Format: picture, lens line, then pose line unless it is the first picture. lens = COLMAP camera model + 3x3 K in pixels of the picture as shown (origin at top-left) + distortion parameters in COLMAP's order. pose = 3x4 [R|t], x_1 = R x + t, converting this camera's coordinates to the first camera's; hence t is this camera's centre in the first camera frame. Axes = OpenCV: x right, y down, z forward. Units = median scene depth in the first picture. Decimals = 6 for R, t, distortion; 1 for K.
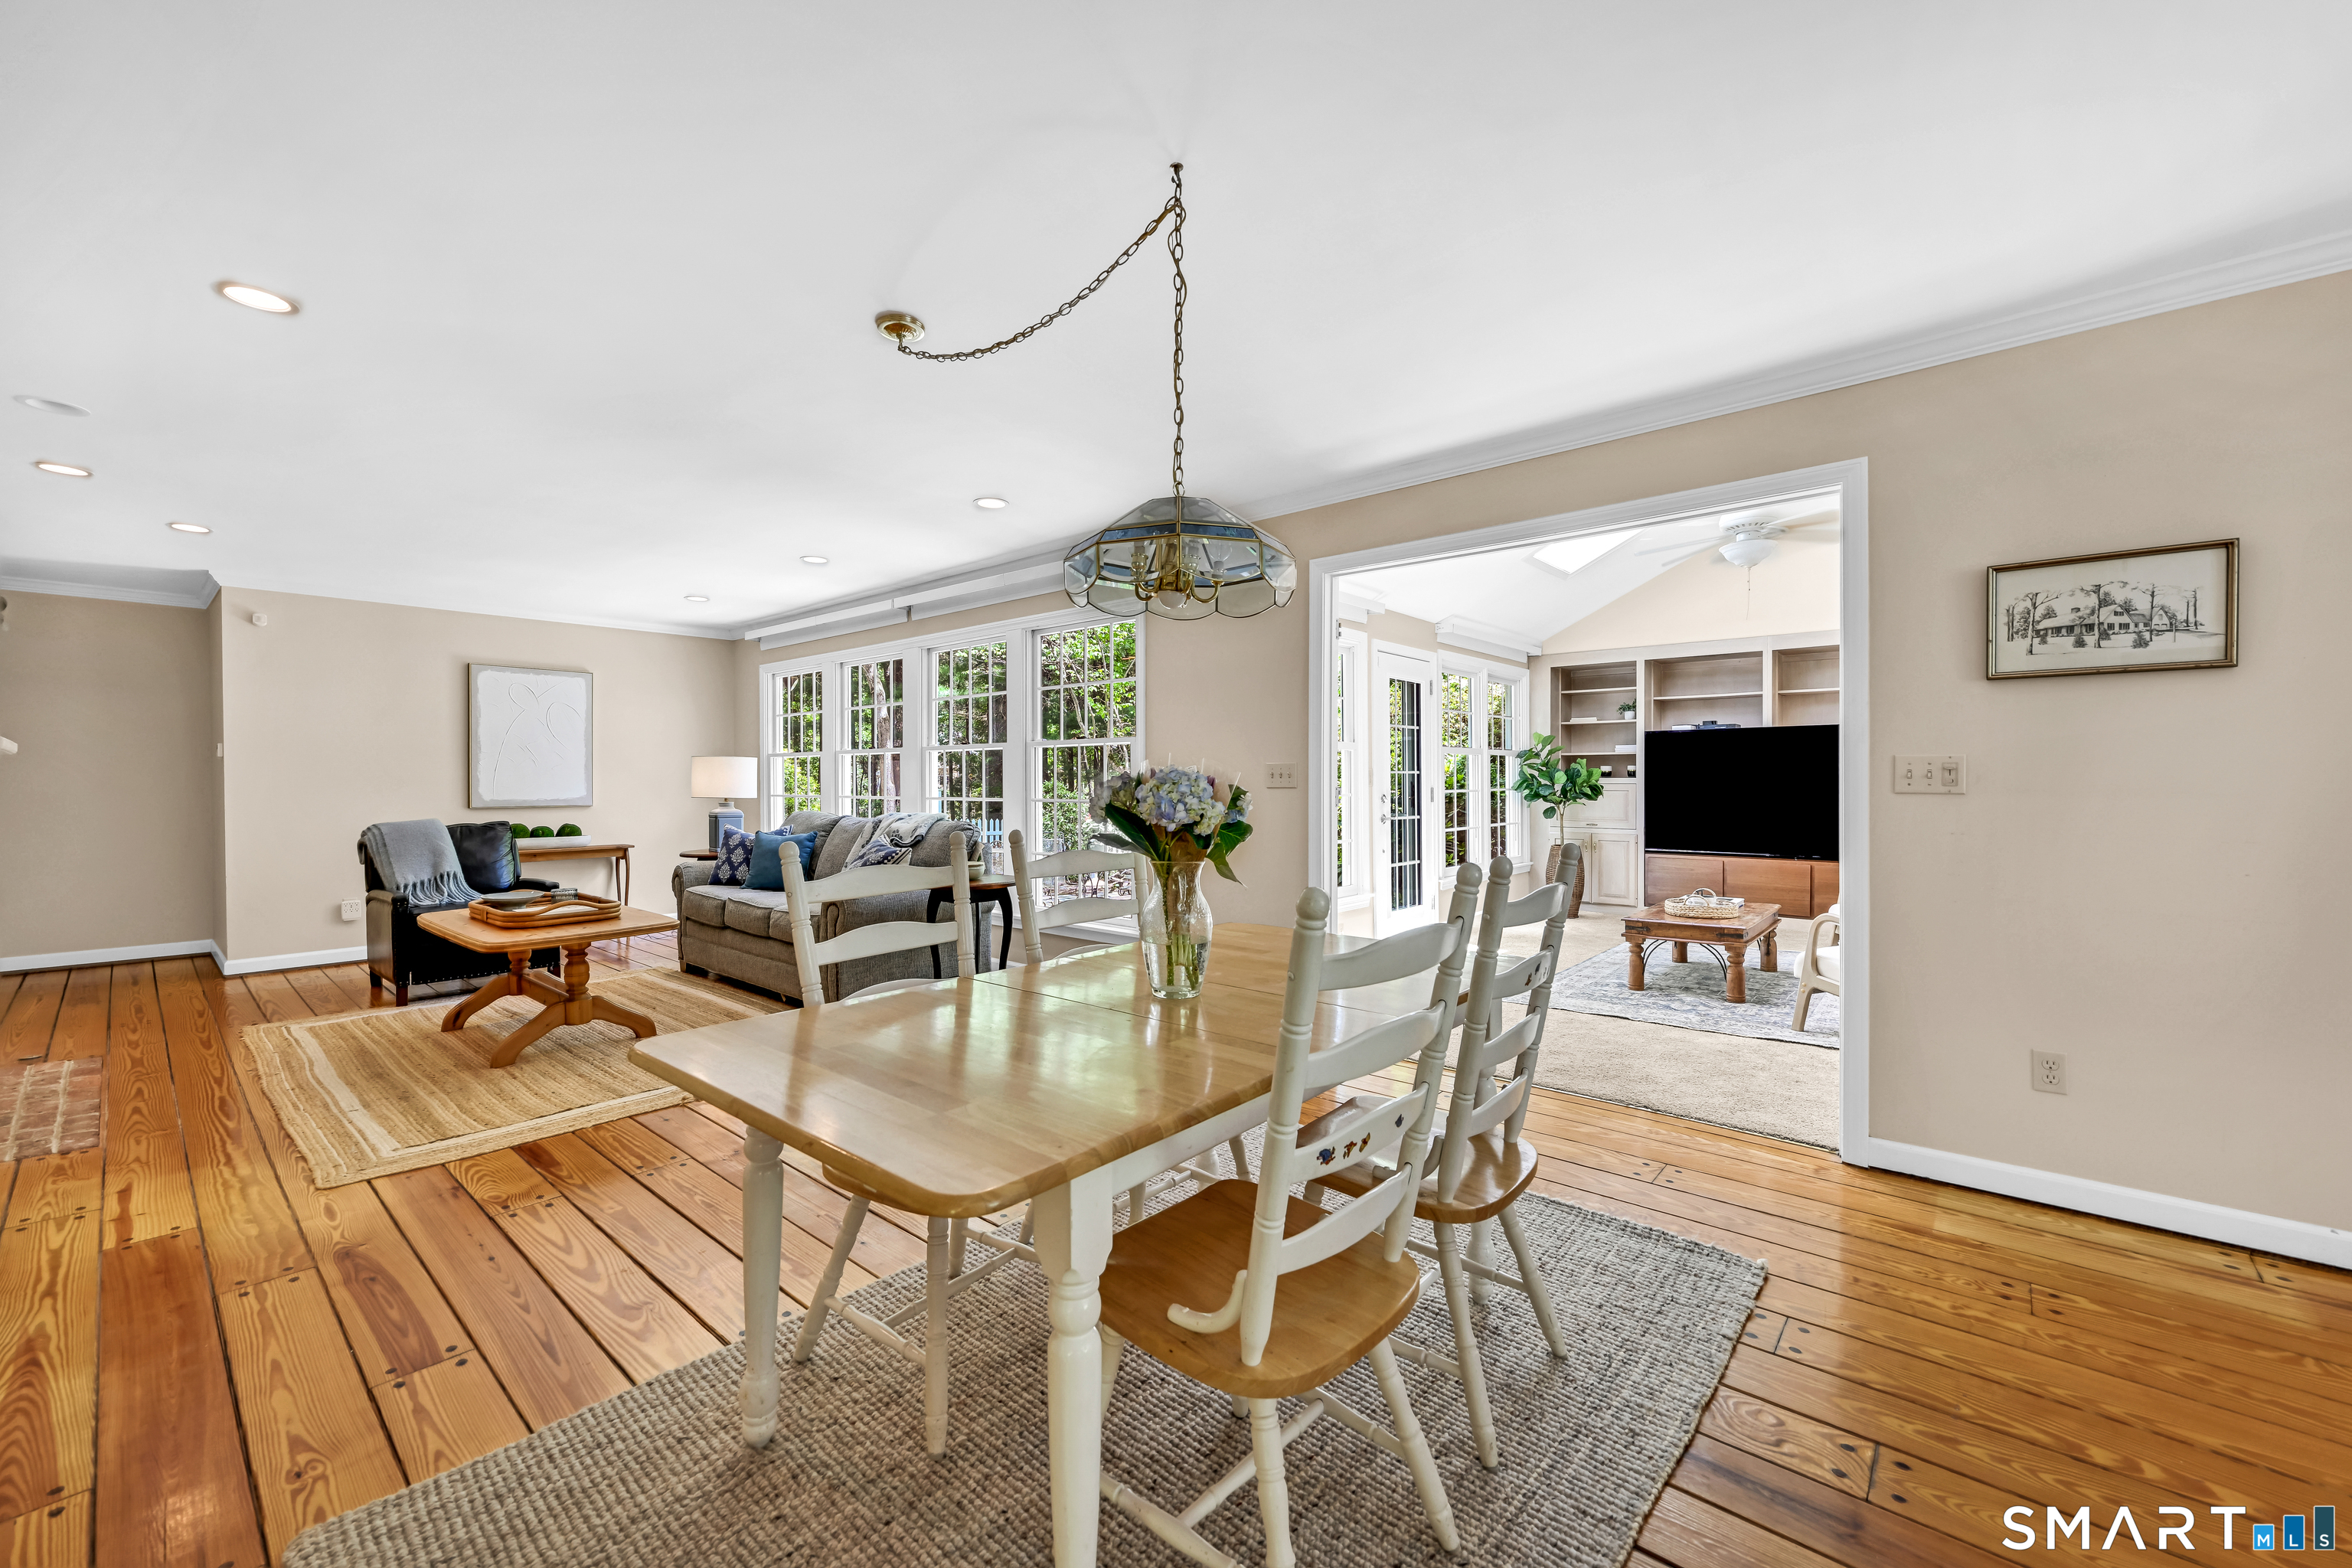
lens RADIAL K [[926.3, 0, 1185.5], [0, 926.3, 788.6], [0, 0, 1]] dist [-0.001683, -0.000266]
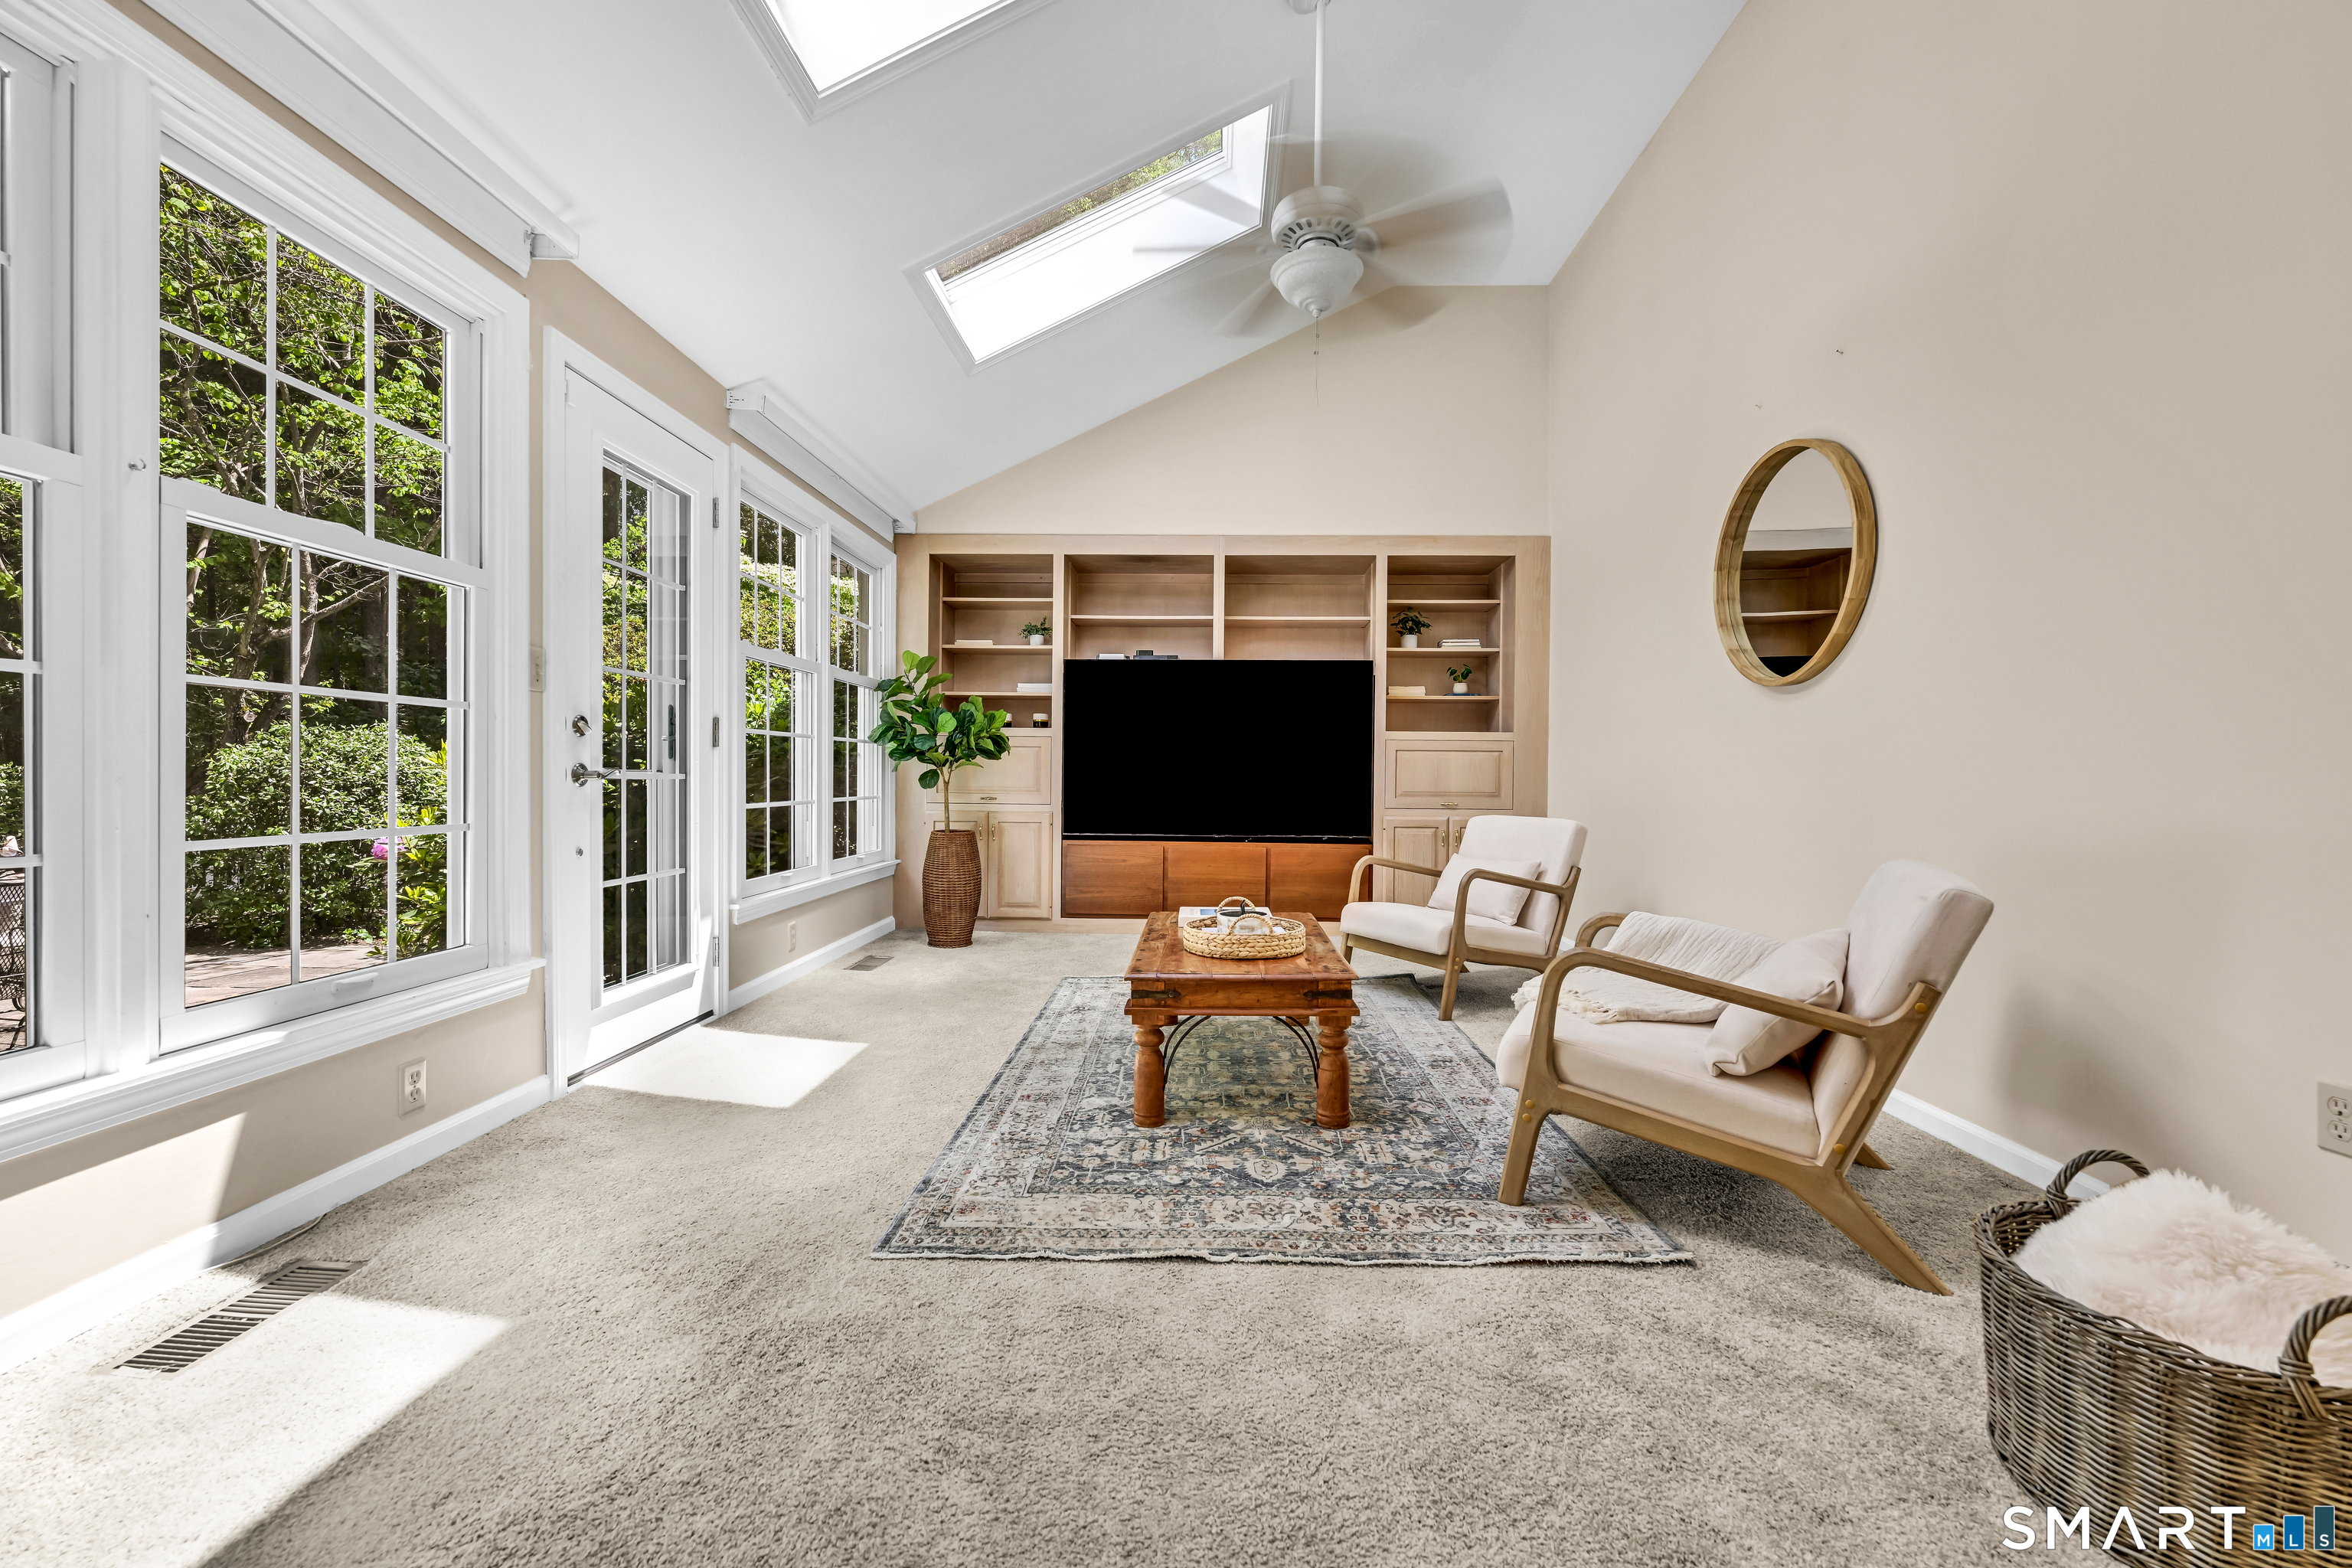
lens RADIAL K [[949.6, 0, 1185.3], [0, 949.6, 781.3], [0, 0, 1]] dist [-0.000885, 0.000100]
pose [[0.775965, 0.008327, 0.630721, 0.125367], [-0.008447, 0.999960, -0.002809, 0.028033], [-0.630720, -0.003148, 0.776004, 0.398743]]
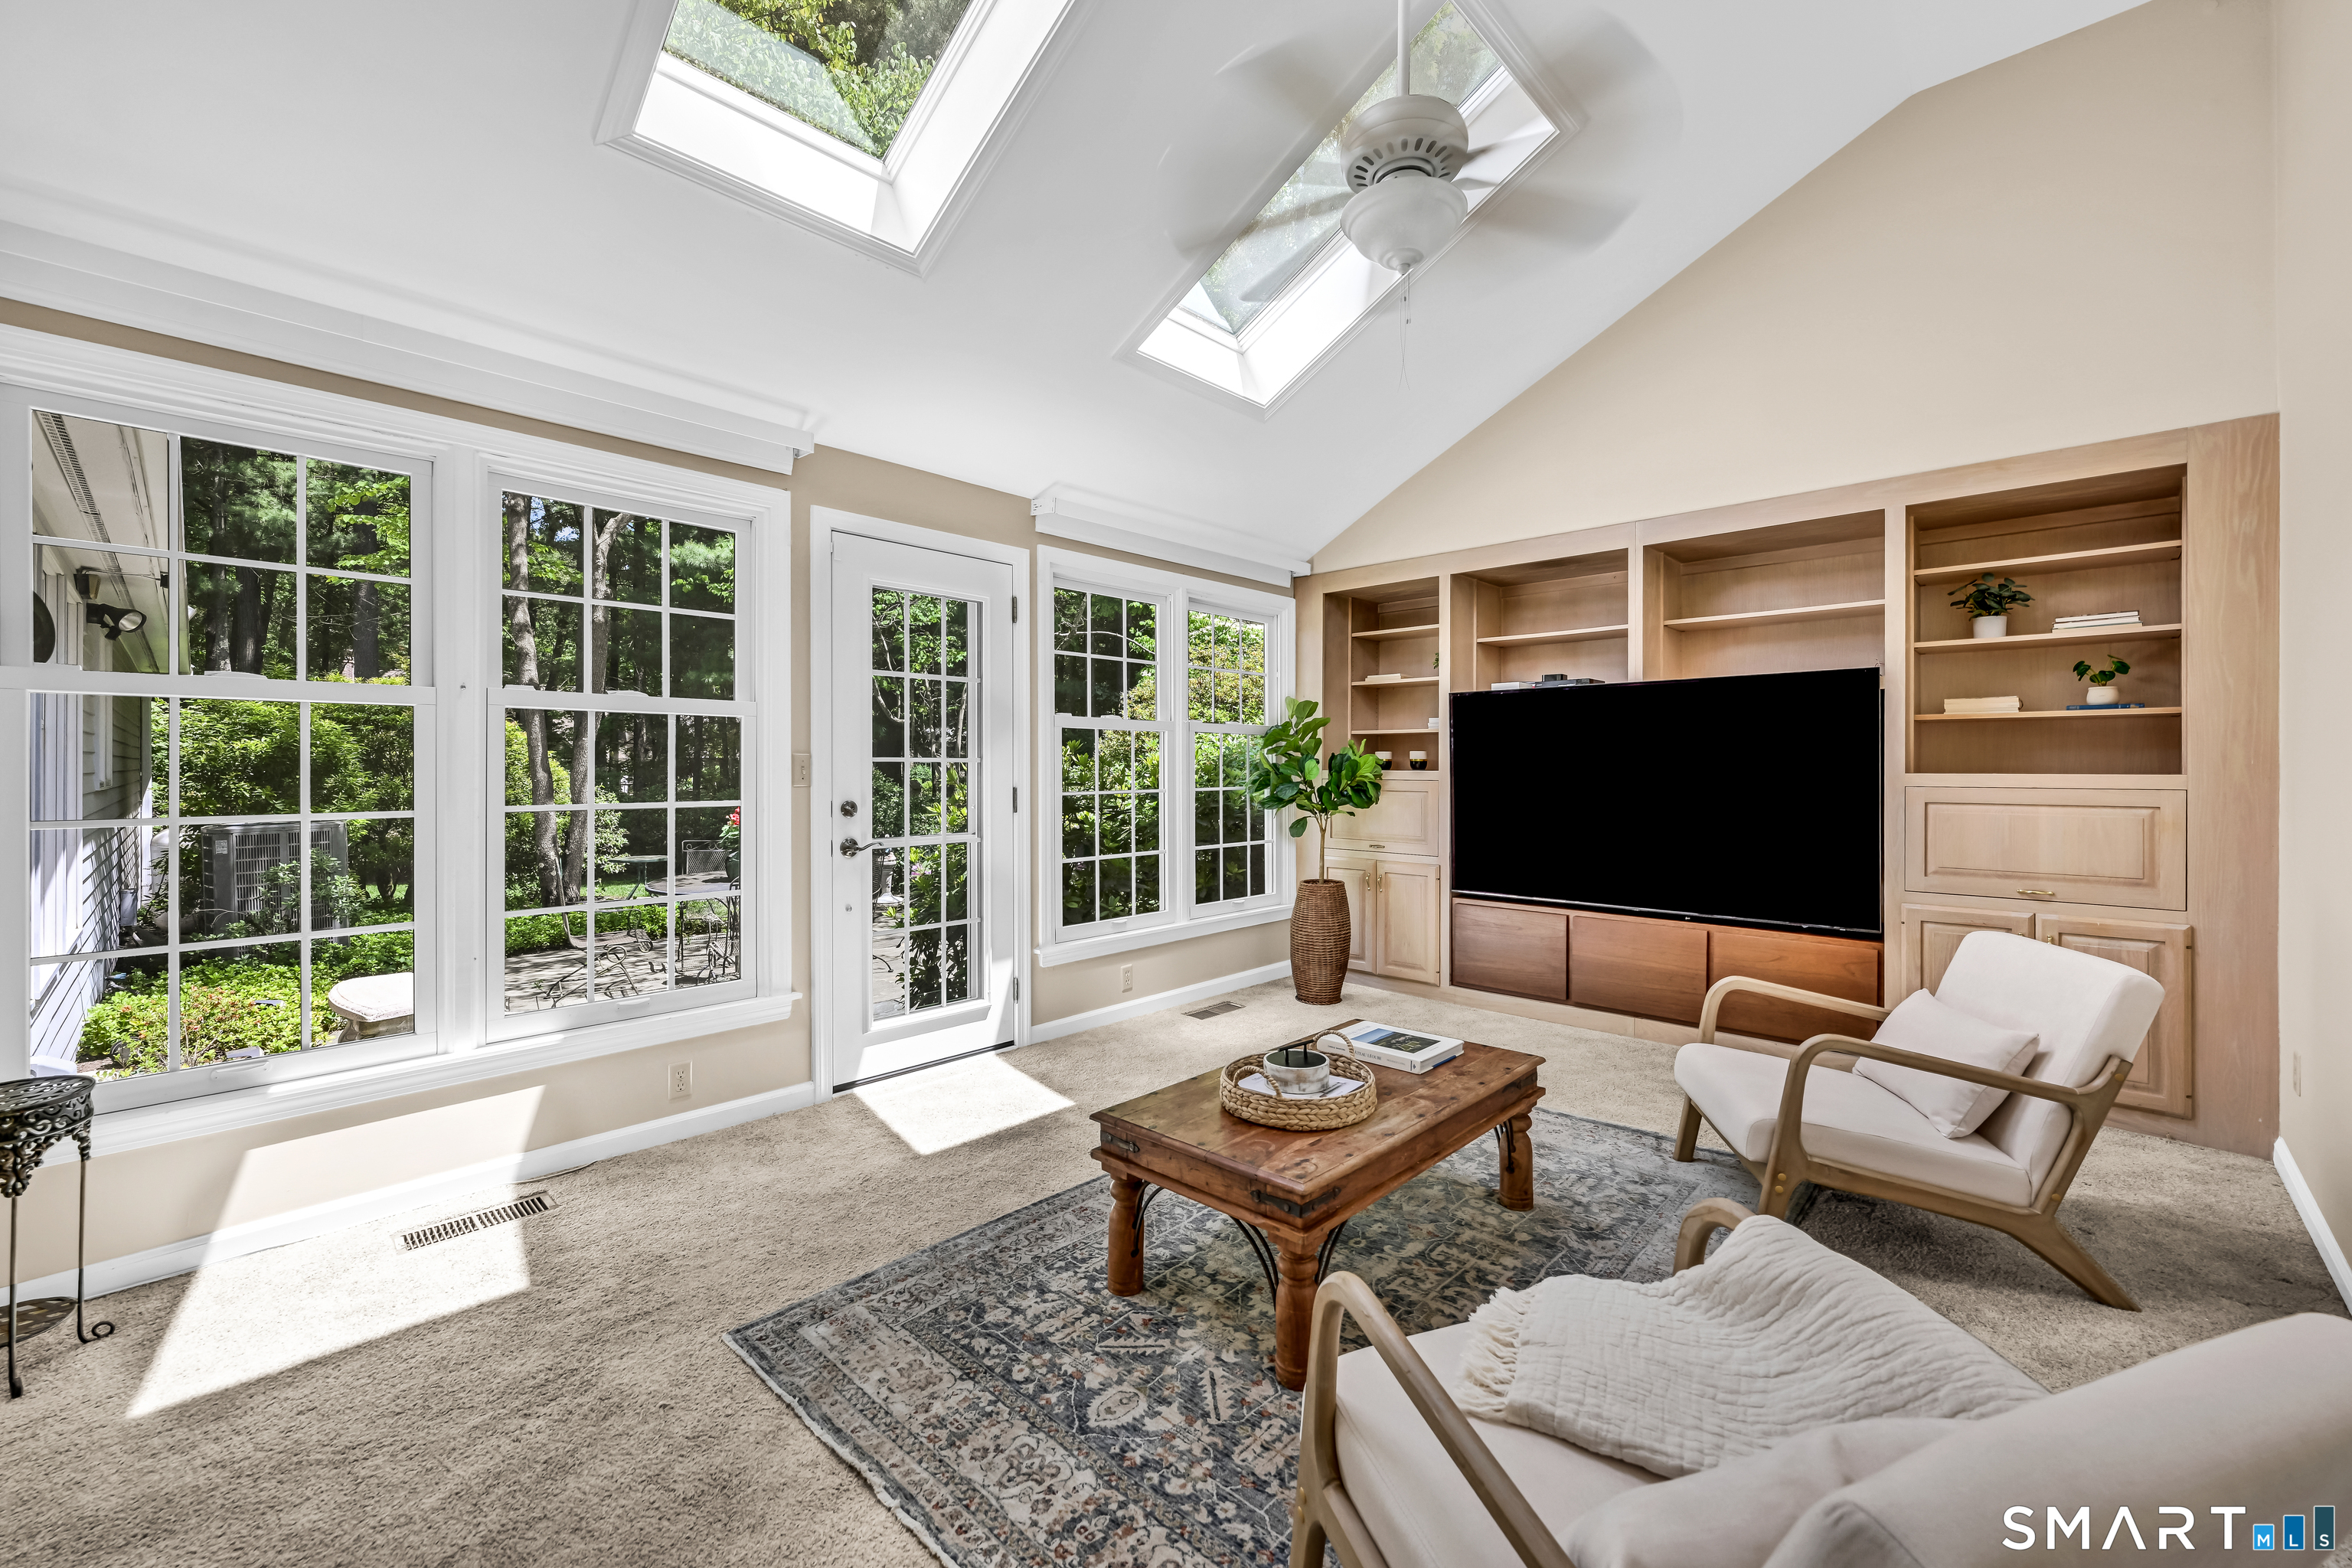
lens RADIAL K [[944.1, 0, 1182.7], [0, 944.1, 769.2], [0, 0, 1]] dist [-0.001849, -0.000140]
pose [[0.998762, 0.006034, -0.049374, 0.348631], [-0.006264, 0.999970, -0.004513, -0.008892], [0.049345, 0.004816, 0.998770, 0.377310]]
